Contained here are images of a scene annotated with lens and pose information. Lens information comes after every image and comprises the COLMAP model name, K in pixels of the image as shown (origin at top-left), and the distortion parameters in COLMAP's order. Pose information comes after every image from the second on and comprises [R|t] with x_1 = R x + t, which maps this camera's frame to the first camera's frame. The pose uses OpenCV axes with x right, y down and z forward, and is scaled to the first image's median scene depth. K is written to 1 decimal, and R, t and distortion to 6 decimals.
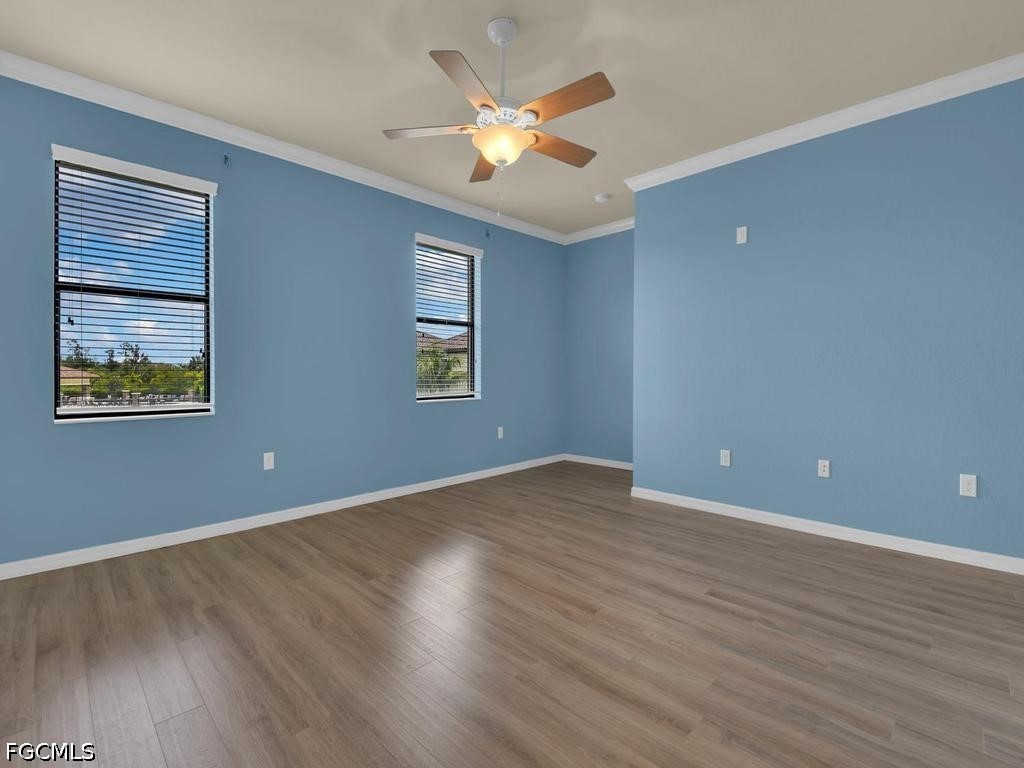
lens RADIAL K [[466.2, 0, 508.8], [0, 466.2, 375.5], [0, 0, 1]] dist [-0.003217, -0.005531]
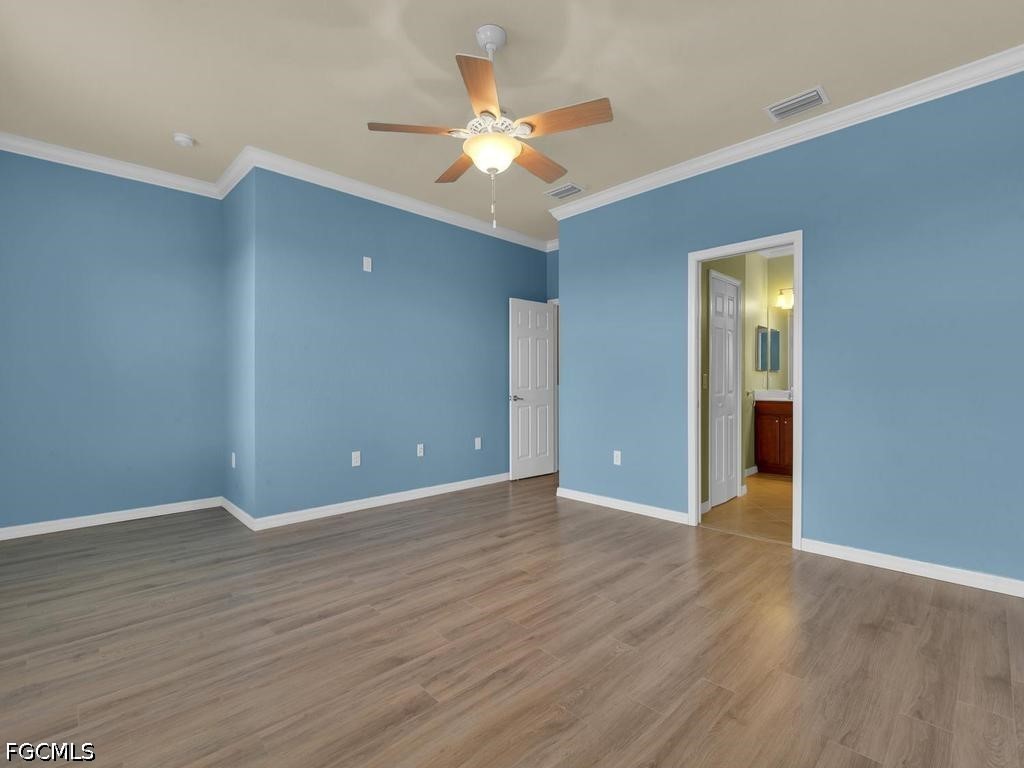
lens RADIAL K [[466.2, 0, 512.2], [0, 466.2, 392.0], [0, 0, 1]] dist [-0.003217, -0.005531]
pose [[0.025765, -0.021682, 0.999433, -0.794050], [0.005901, 0.999751, 0.021537, -0.007906], [-0.999651, 0.005342, 0.025887, 0.738537]]
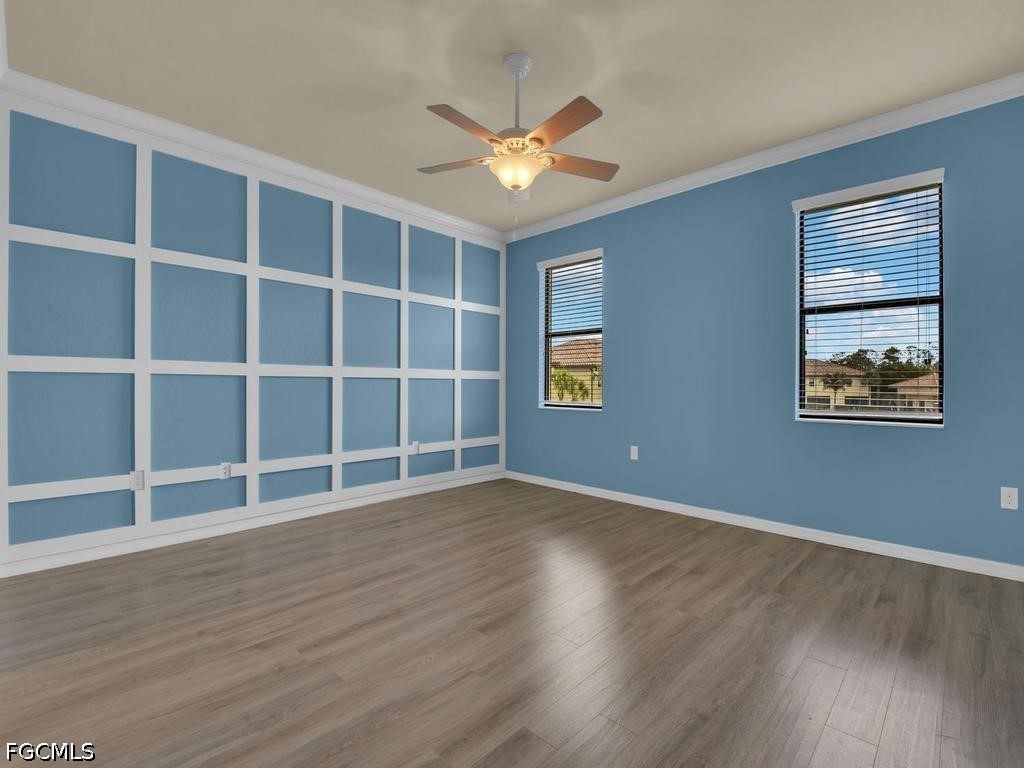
lens RADIAL K [[466.2, 0, 519.3], [0, 466.2, 365.9], [0, 0, 1]] dist [-0.003217, -0.005531]
pose [[0.022437, -0.031604, -0.999249, 0.859973], [-0.010312, 0.999440, -0.031841, -0.006858], [0.999695, 0.011019, 0.022099, 0.777636]]
